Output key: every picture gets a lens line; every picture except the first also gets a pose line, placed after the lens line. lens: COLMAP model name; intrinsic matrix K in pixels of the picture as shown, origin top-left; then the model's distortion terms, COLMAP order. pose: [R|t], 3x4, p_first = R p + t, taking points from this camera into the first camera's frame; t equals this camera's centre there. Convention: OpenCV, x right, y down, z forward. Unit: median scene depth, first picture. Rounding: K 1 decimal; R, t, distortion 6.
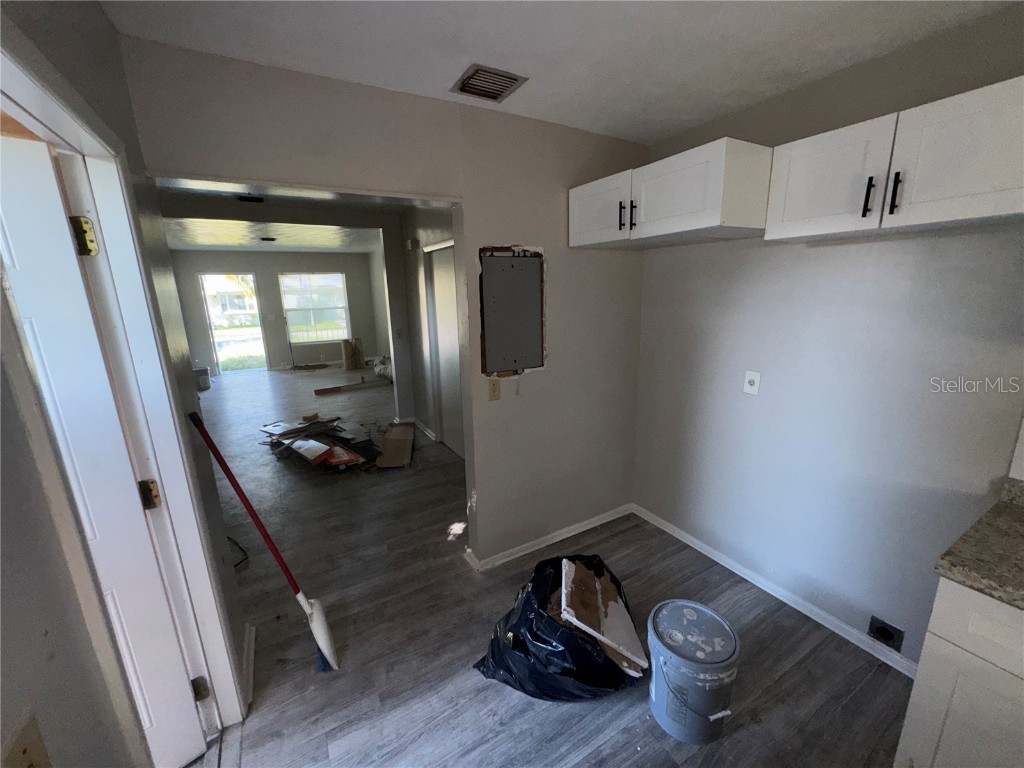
lens RADIAL K [[412.6, 0, 511.1], [0, 412.6, 383.8], [0, 0, 1]] dist [-0.000706, -0.000411]
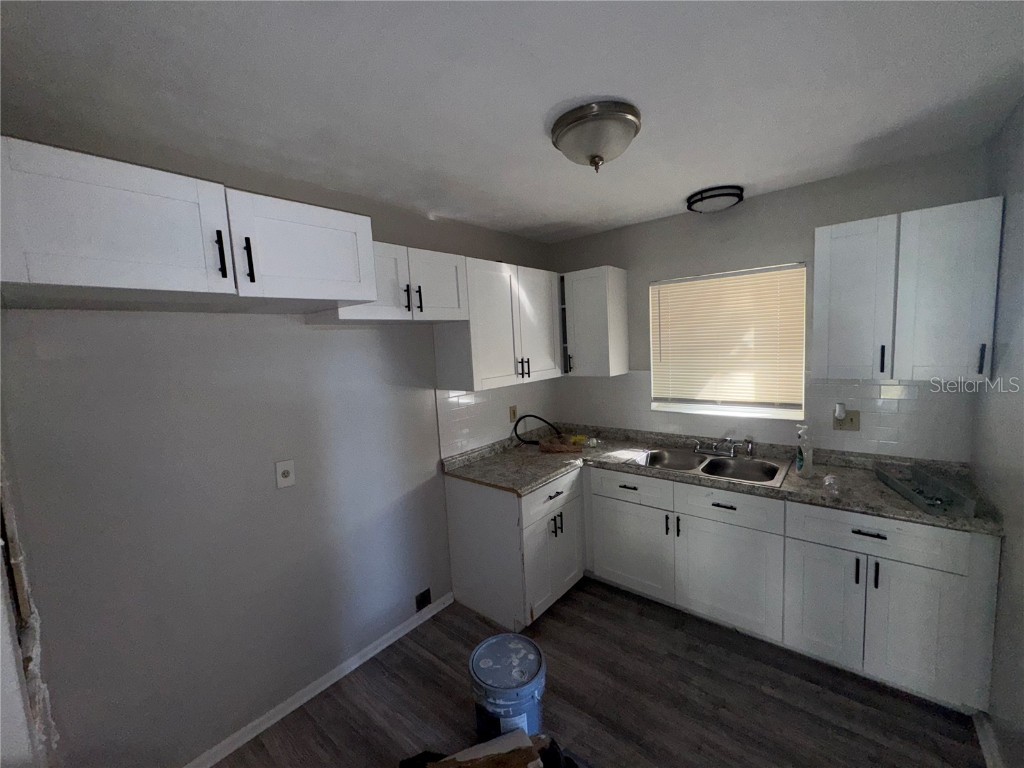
lens RADIAL K [[412.6, 0, 511.1], [0, 412.6, 383.8], [0, 0, 1]] dist [-0.000706, -0.000411]
pose [[-0.335764, -0.054980, 0.940340, -0.390661], [0.275686, 0.948845, 0.153915, -0.185897], [-0.900699, 0.310918, -0.303431, 0.765534]]
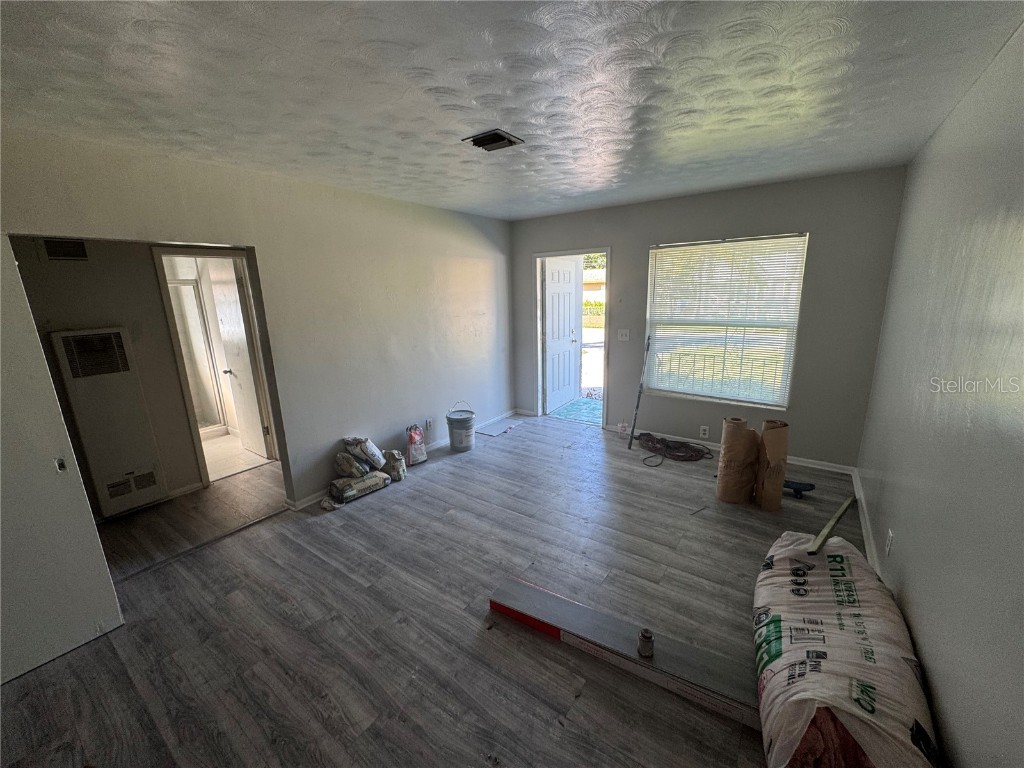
lens RADIAL K [[412.6, 0, 511.1], [0, 412.6, 383.8], [0, 0, 1]] dist [-0.000706, -0.000411]
pose [[0.408726, 0.218892, -0.886019, -0.656897], [-0.190857, 0.969847, 0.151558, -0.612323], [0.892478, 0.107157, 0.438179, 2.602912]]
